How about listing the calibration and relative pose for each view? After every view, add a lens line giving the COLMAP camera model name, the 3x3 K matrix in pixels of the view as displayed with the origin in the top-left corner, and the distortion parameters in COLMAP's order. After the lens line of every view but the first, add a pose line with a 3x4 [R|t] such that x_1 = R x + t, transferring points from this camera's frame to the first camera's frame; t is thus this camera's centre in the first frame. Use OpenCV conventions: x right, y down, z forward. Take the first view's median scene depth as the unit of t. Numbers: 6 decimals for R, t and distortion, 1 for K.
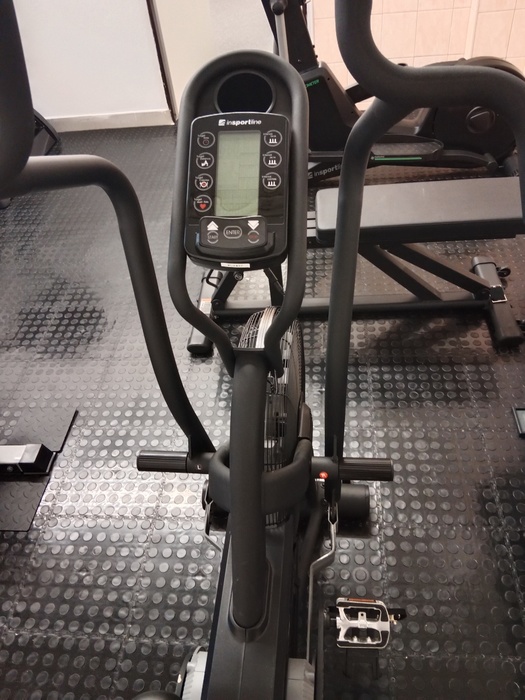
lens RADIAL K [[542.4, 0, 264.2], [0, 542.4, 351.3], [0, 0, 1]] dist [0.077016, -0.126156]
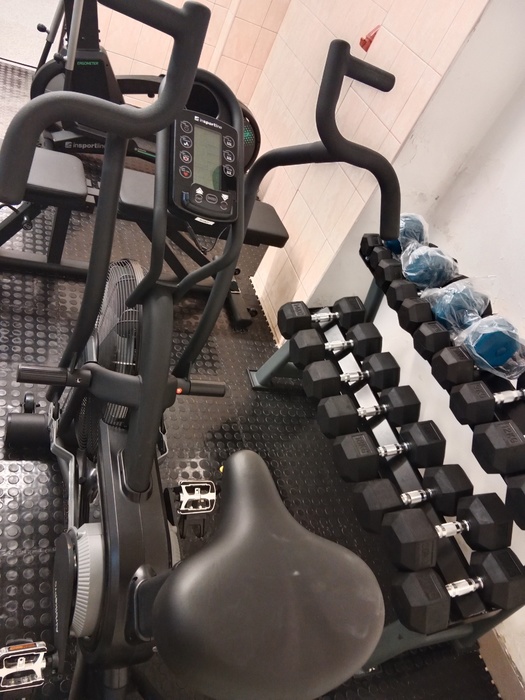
lens RADIAL K [[542.4, 0, 263.0], [0, 542.4, 352.2], [0, 0, 1]] dist [0.077016, -0.126156]
pose [[0.806705, 0.094130, 0.583410, -0.529207], [-0.101275, 0.994648, -0.020445, 0.144849], [-0.582212, -0.042592, 0.811921, -0.204076]]
